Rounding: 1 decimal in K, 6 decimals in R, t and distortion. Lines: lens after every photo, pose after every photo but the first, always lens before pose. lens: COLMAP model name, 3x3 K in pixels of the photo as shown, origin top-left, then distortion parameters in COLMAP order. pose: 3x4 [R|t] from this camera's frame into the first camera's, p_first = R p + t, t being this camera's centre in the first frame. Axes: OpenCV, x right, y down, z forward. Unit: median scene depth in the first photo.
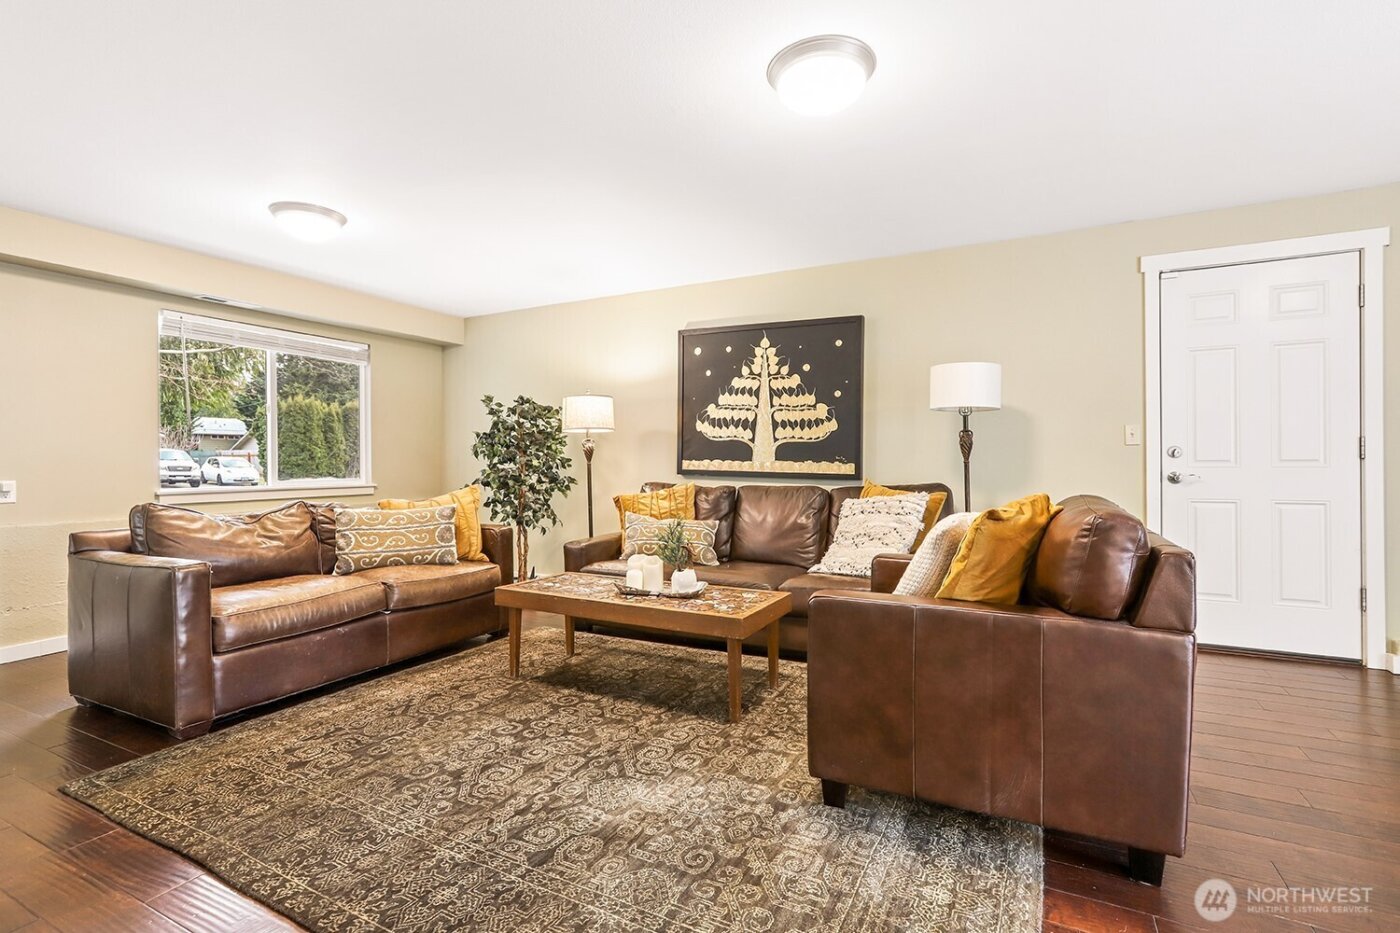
lens RADIAL K [[641.4, 0, 686.0], [0, 641.4, 463.7], [0, 0, 1]] dist [-0.034198, 0.022136]
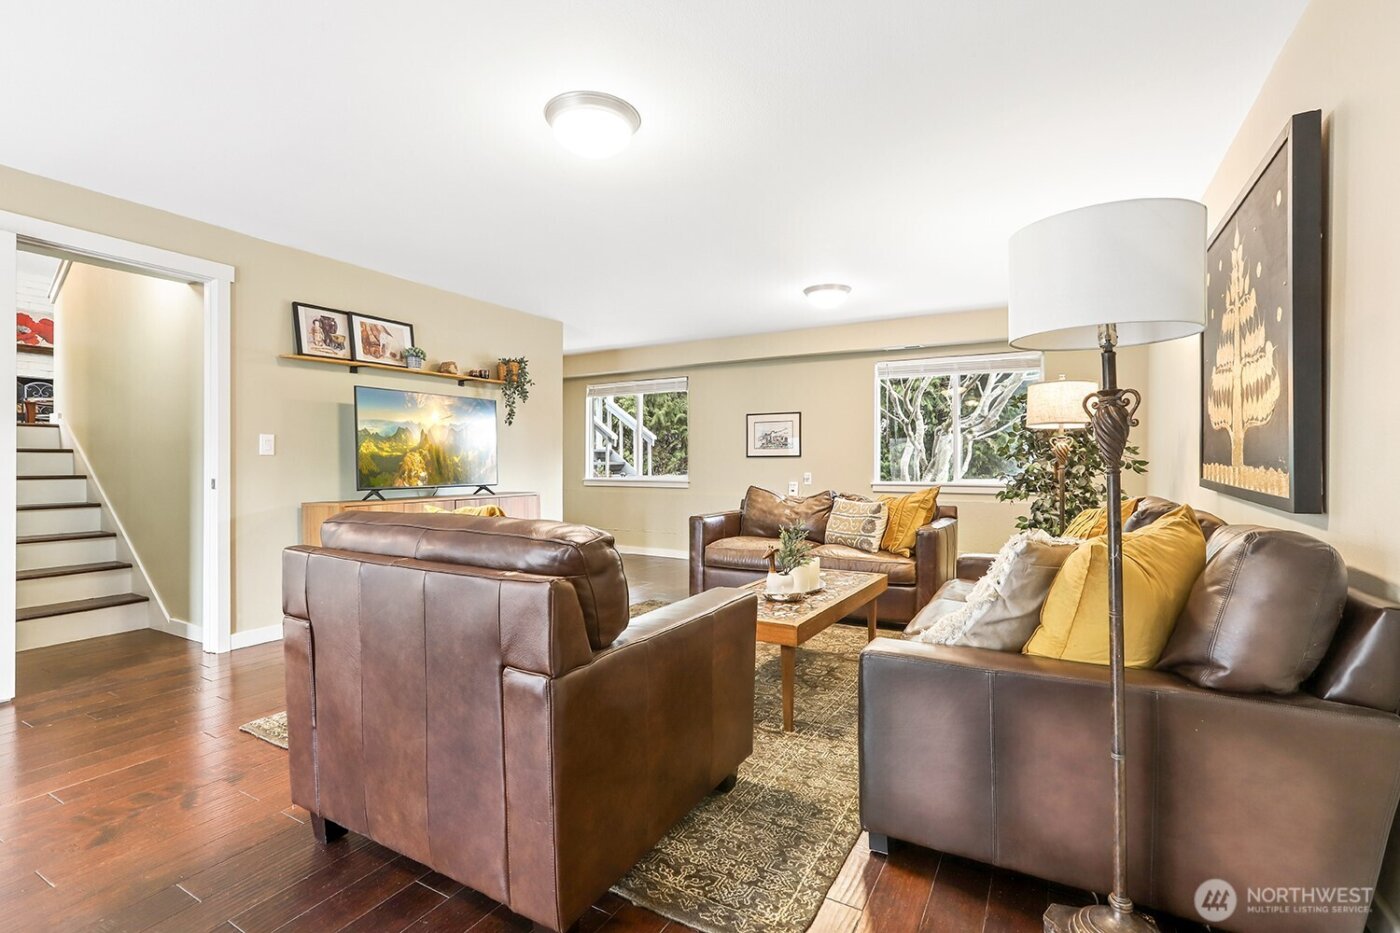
lens RADIAL K [[633.7, 0, 706.0], [0, 633.7, 461.3], [0, 0, 1]] dist [-0.033624, 0.013181]
pose [[-0.041232, 0.002065, -0.999147, 0.662199], [-0.002861, 0.999994, 0.002185, -0.009785], [0.999145, 0.002948, -0.041226, 0.610910]]
